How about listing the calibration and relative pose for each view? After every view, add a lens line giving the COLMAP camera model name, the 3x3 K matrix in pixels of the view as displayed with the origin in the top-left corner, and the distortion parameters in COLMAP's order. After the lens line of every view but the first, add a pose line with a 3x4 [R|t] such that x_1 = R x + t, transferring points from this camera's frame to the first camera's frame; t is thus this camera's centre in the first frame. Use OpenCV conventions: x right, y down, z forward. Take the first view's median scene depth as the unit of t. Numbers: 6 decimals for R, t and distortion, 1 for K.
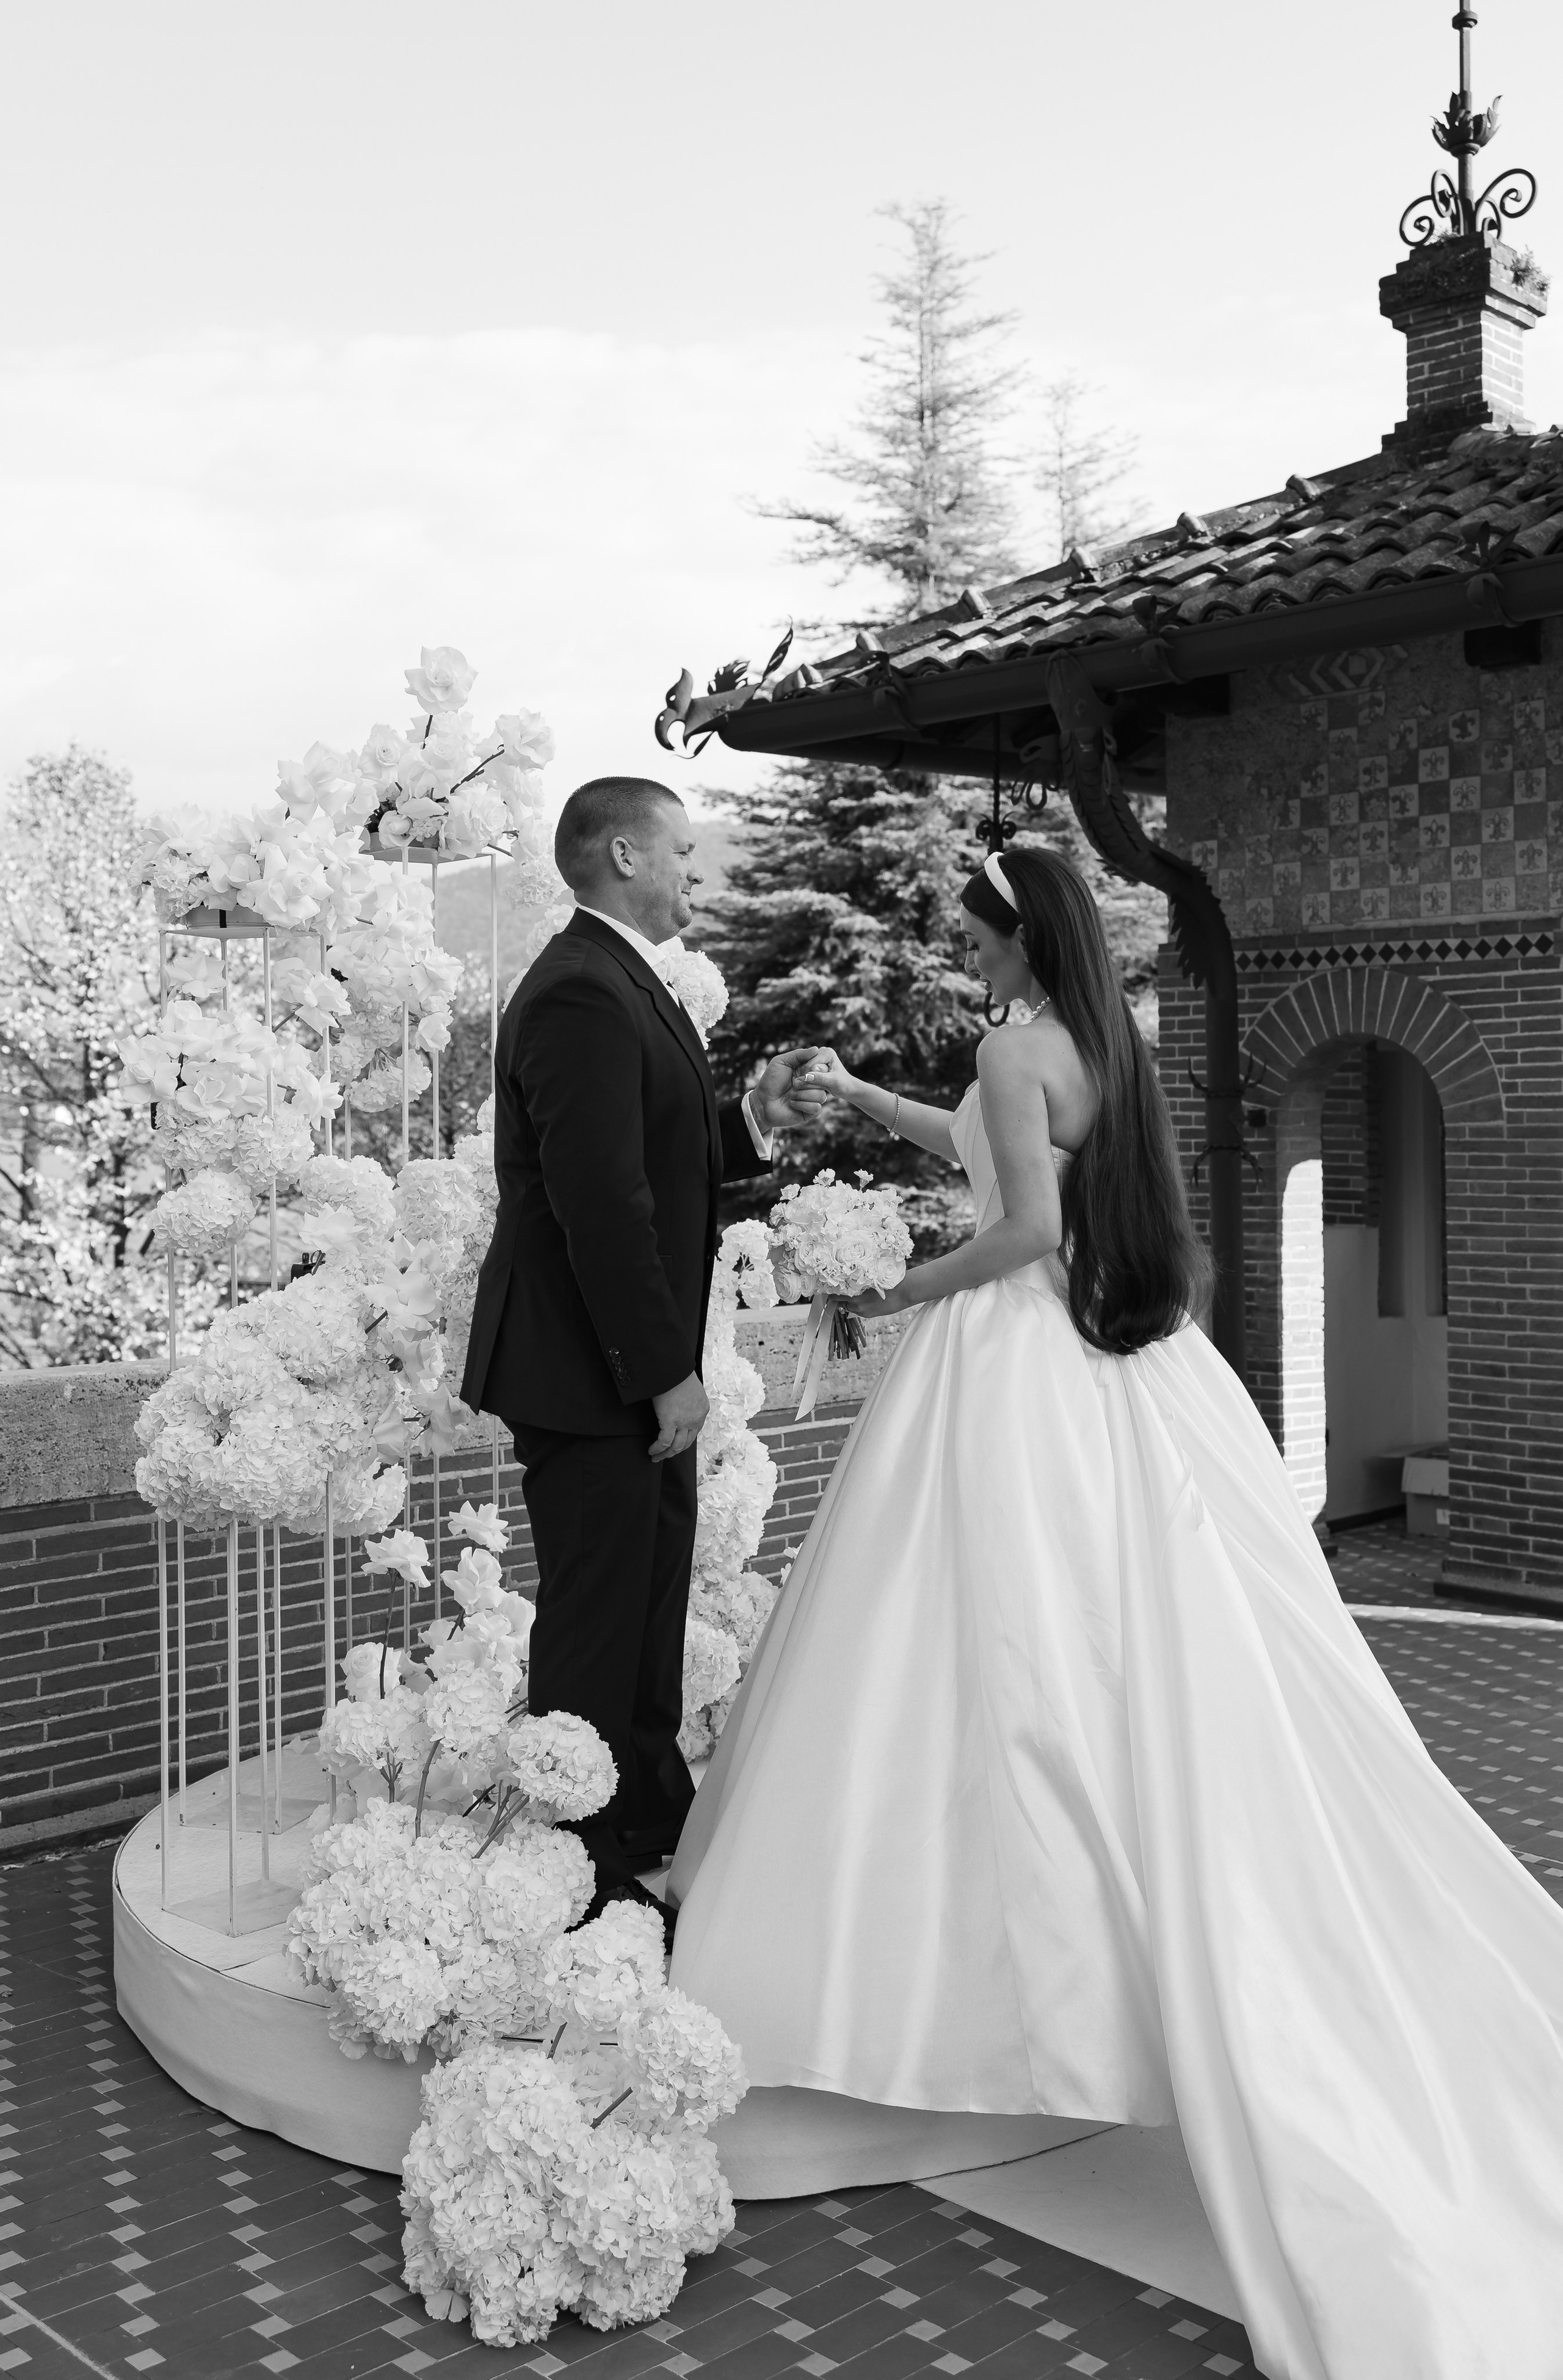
lens RADIAL K [[2421.6, 0, 778.0], [0, 2421.6, 1083.2], [0, 0, 1]] dist [0.009925, 0.016560]
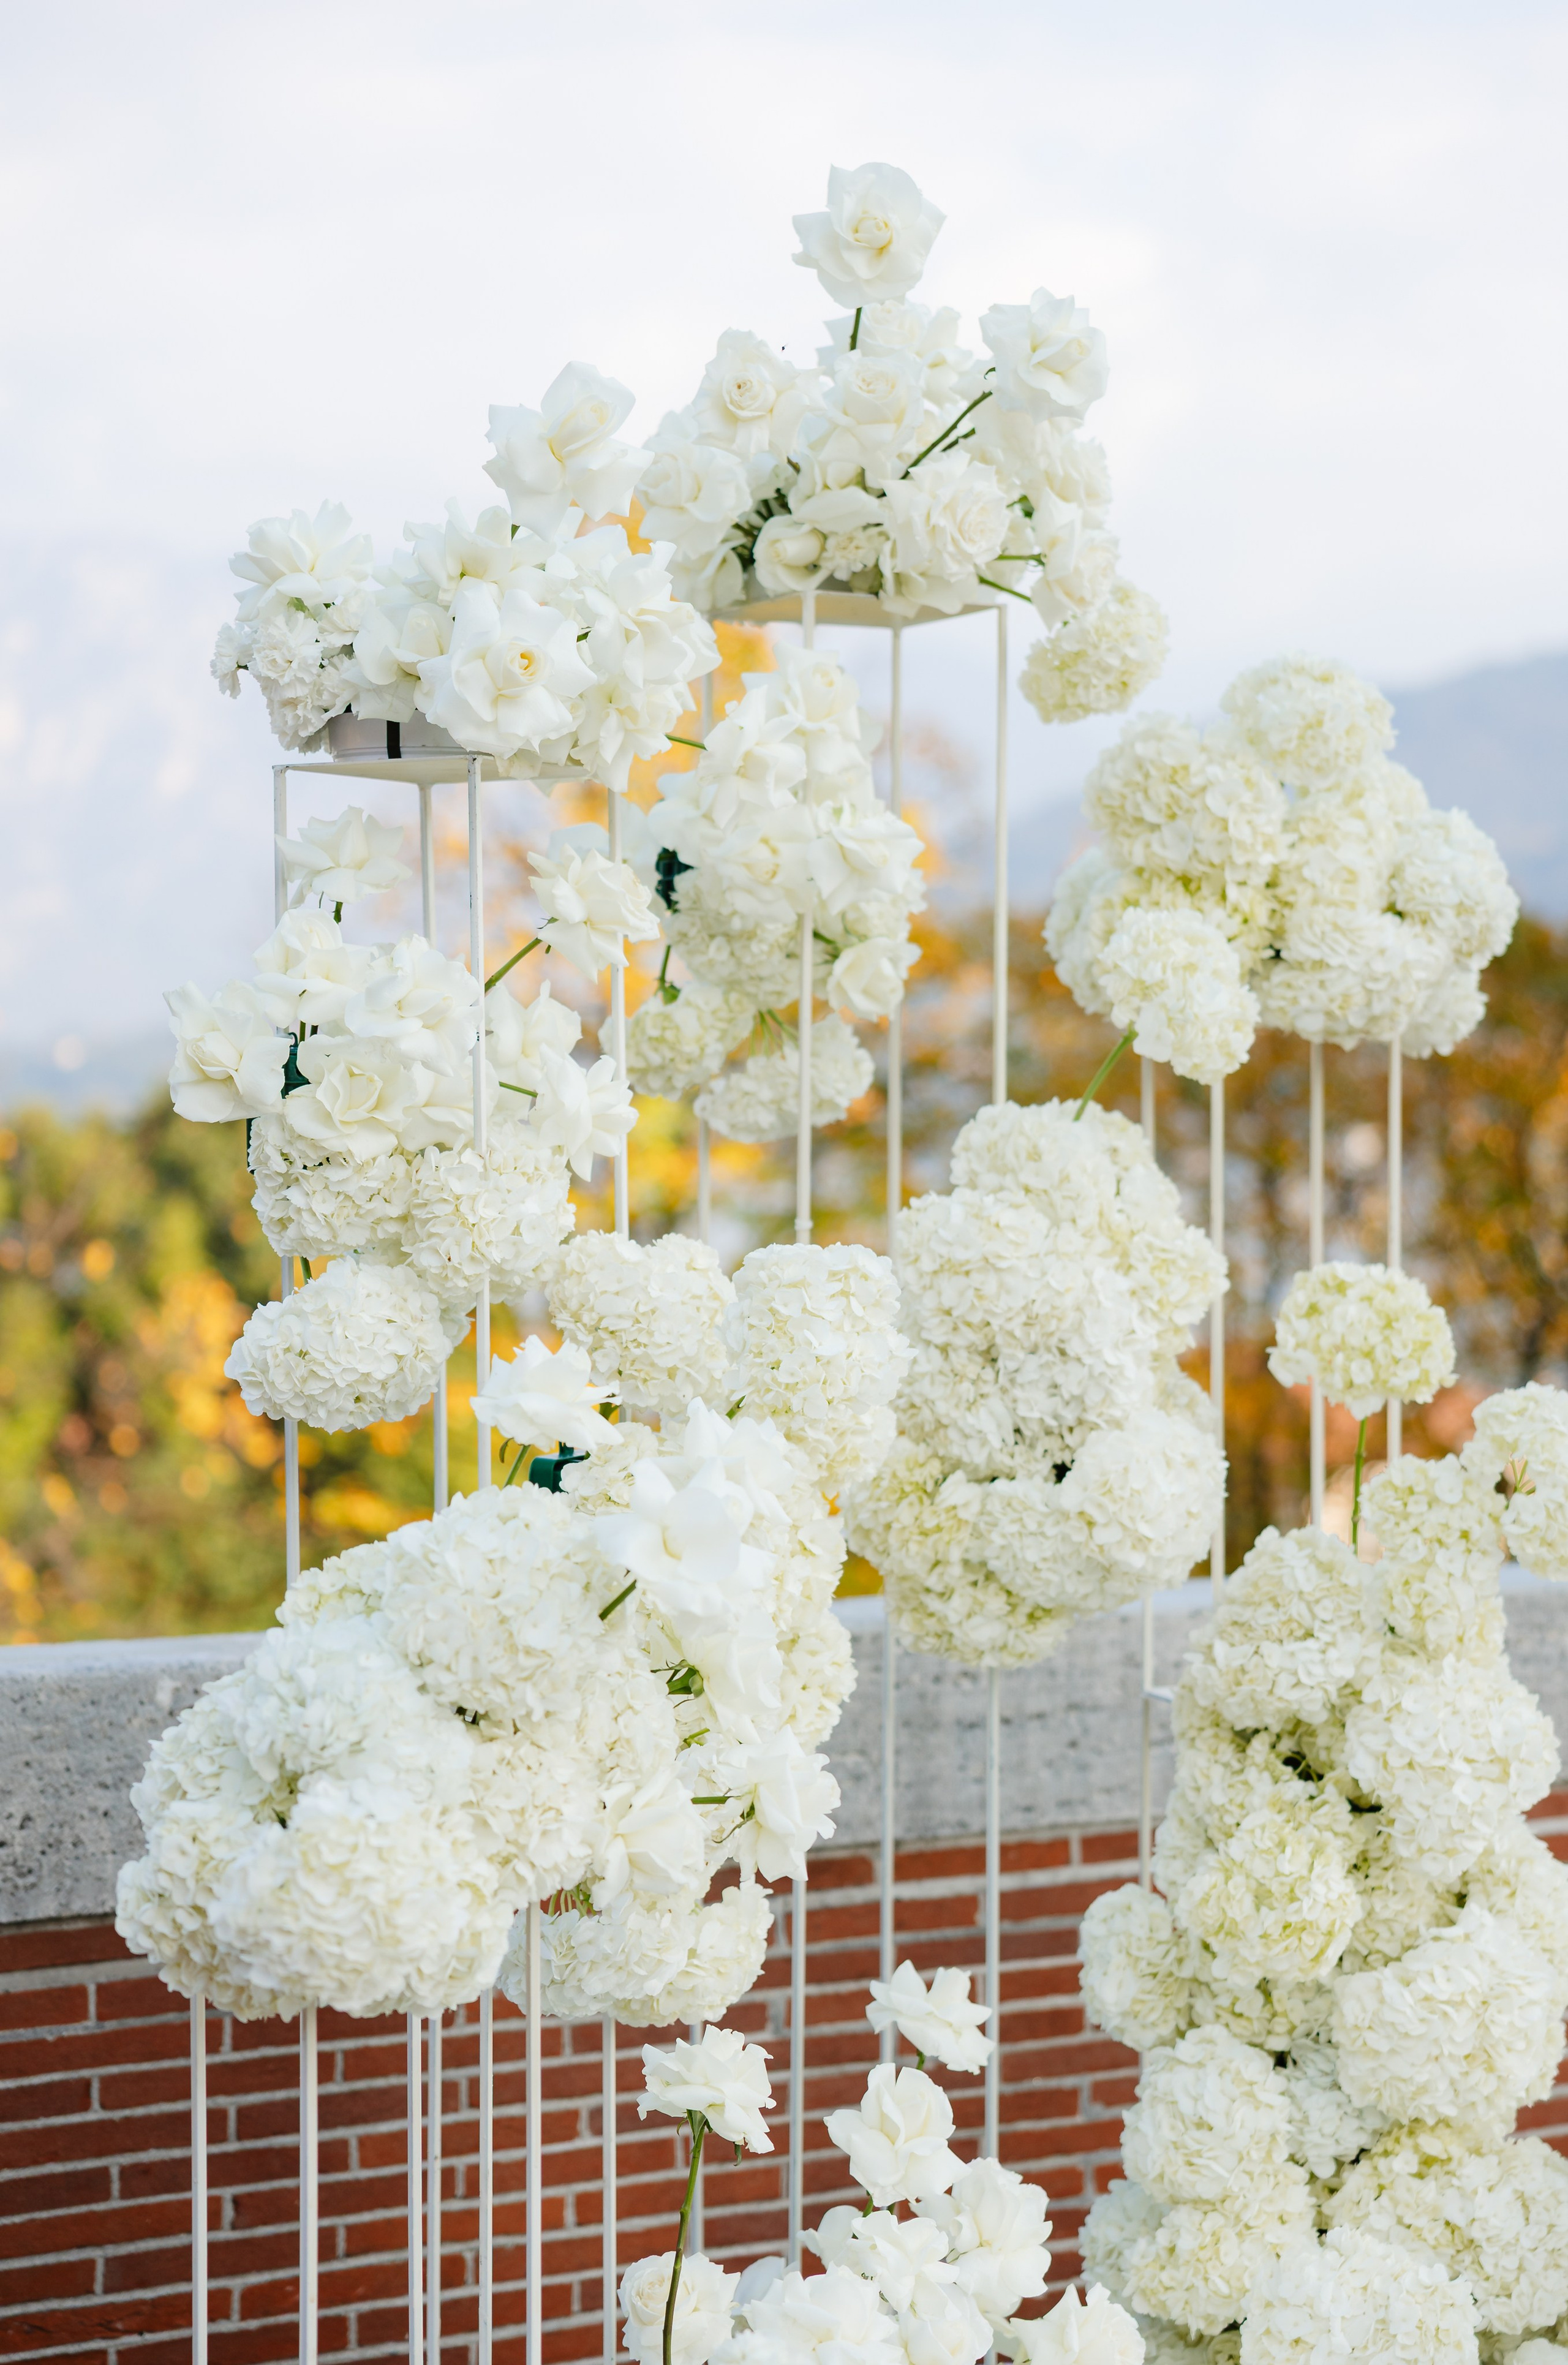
lens RADIAL K [[4475.8, 0, 904.7], [0, 4475.8, 1182.8], [0, 0, 1]] dist [-0.006360, 0.251100]
pose [[0.974269, 0.014172, -0.224943, 0.041256], [-0.009347, 0.999703, 0.022500, -0.000389], [0.225195, -0.019819, 0.974112, 0.087840]]
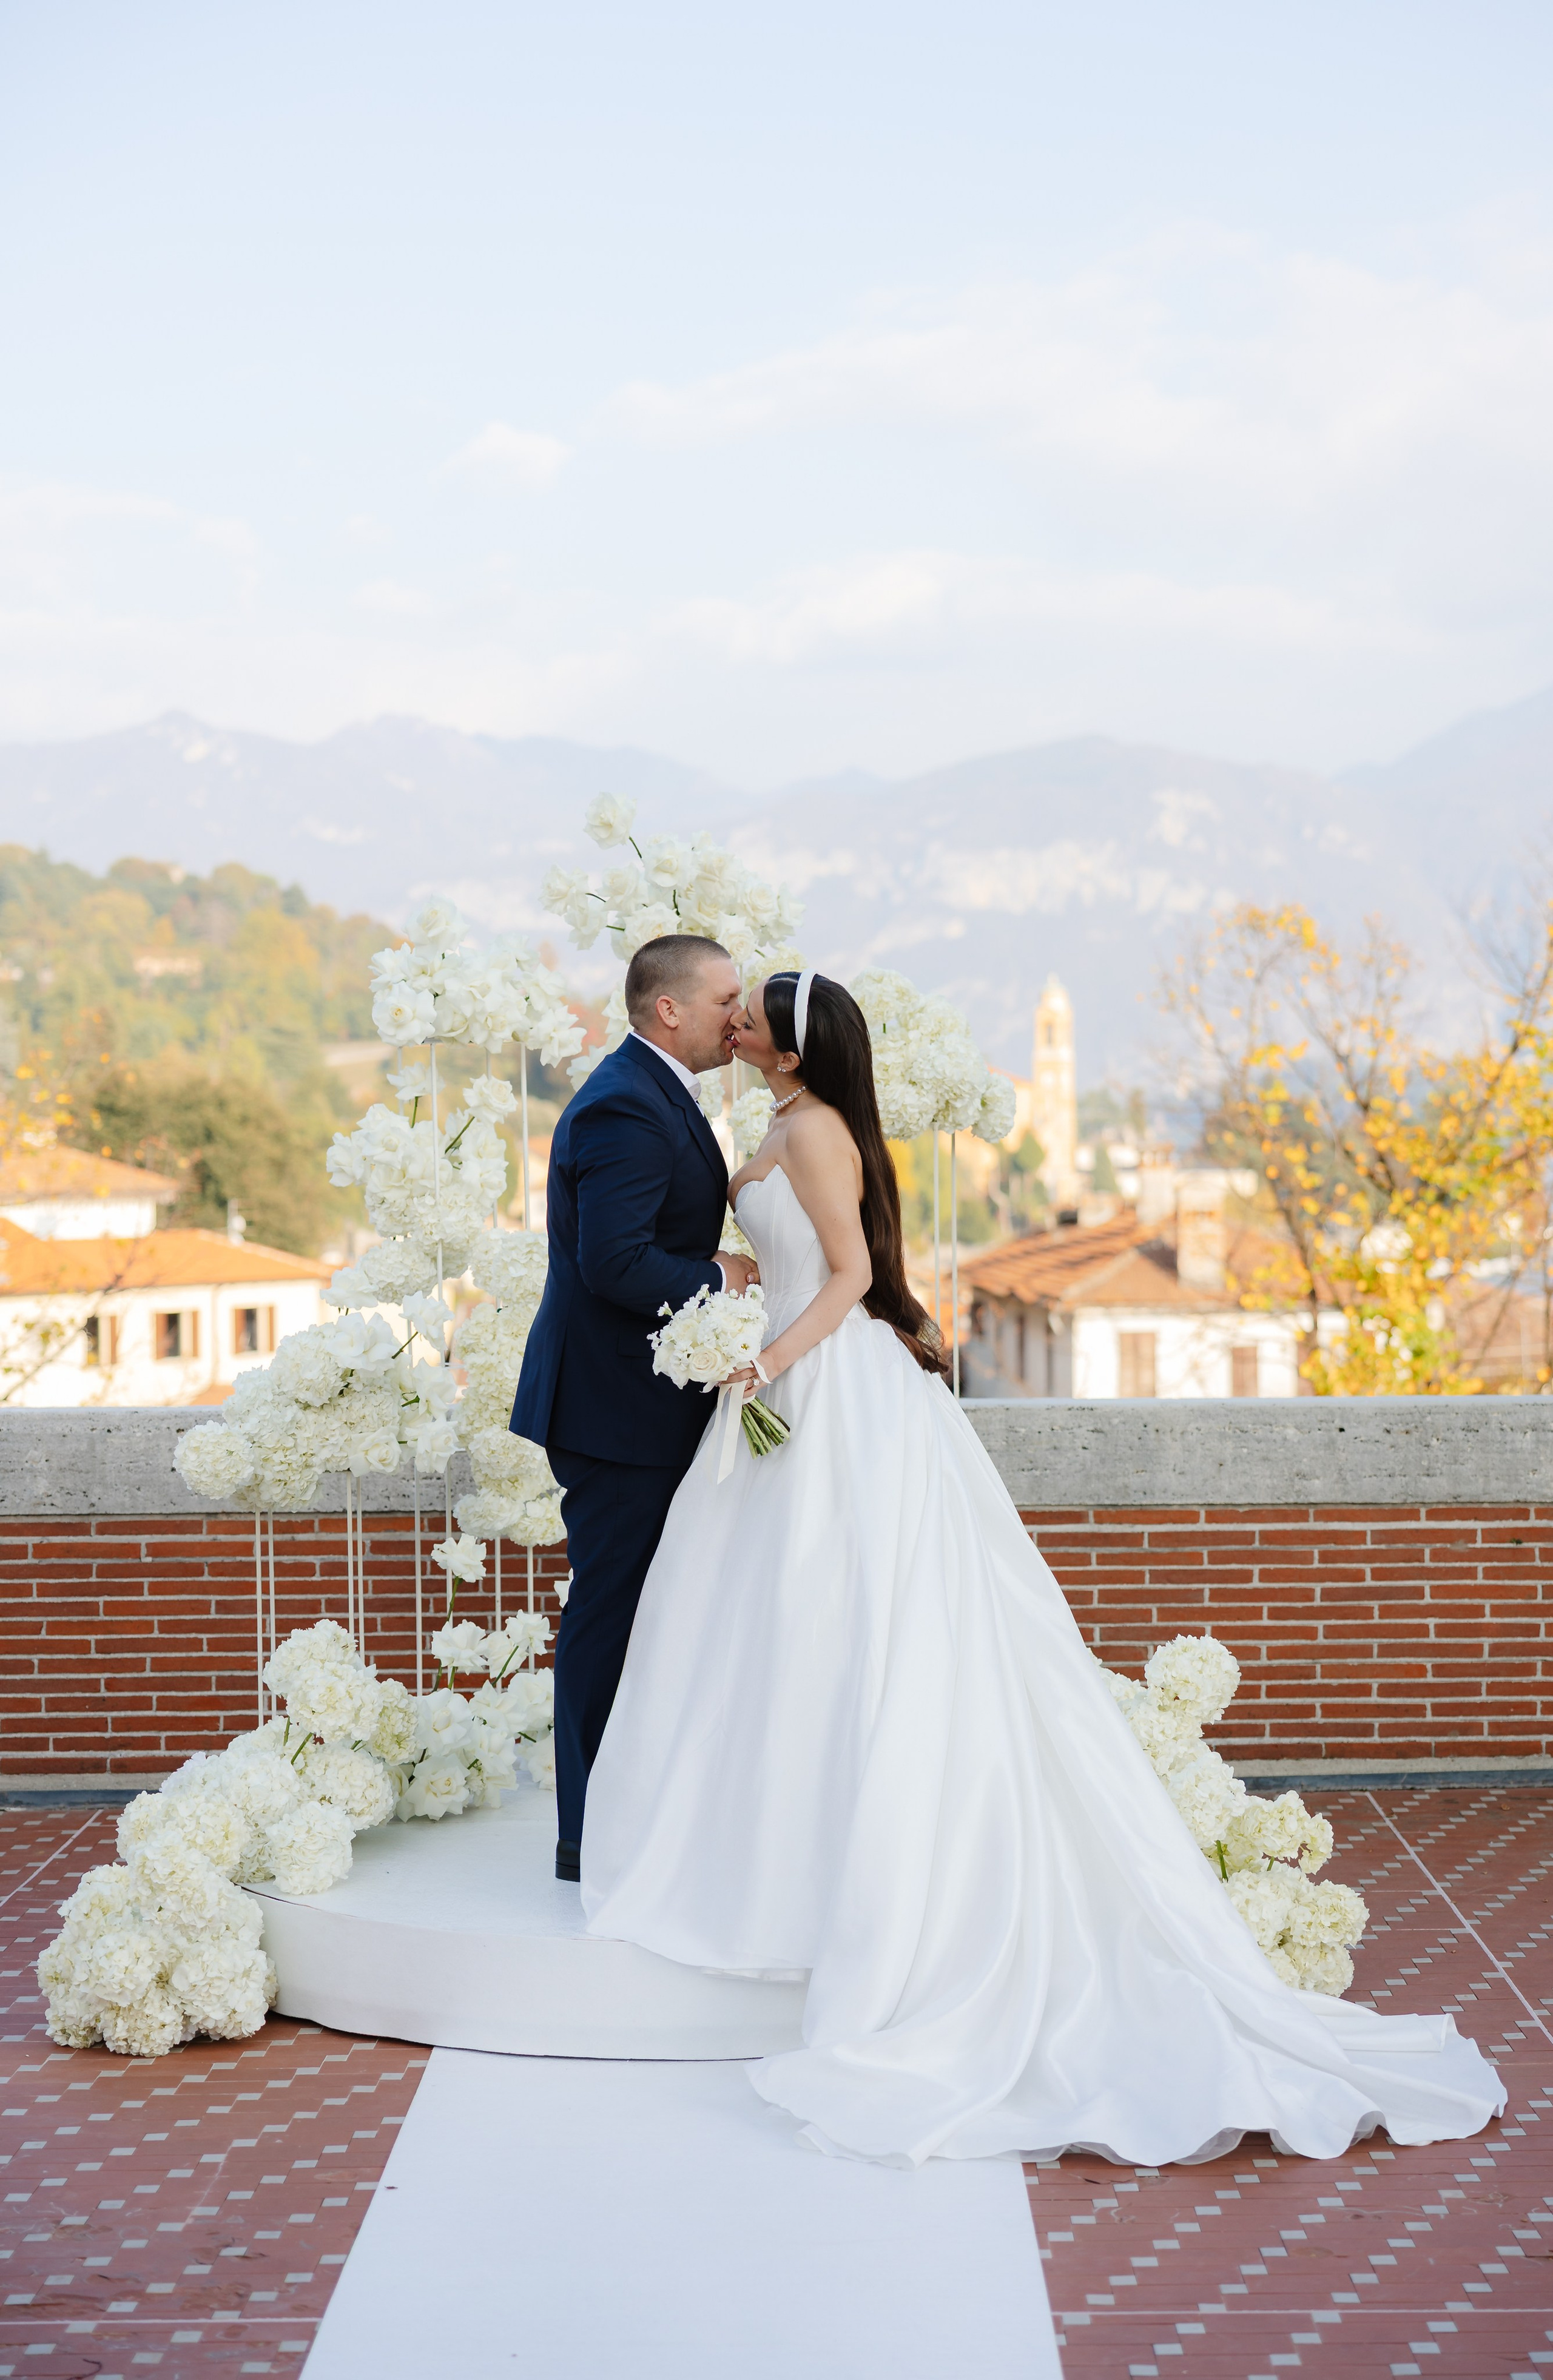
lens RADIAL K [[3432.6, 0, 834.5], [0, 3432.6, 1171.4], [0, 0, 1]] dist [0.013211, 0.045738]
pose [[0.709329, 0.006176, -0.704850, 0.665073], [0.014125, 0.999636, 0.022974, -0.020588], [0.704736, -0.026252, 0.708984, -0.054228]]
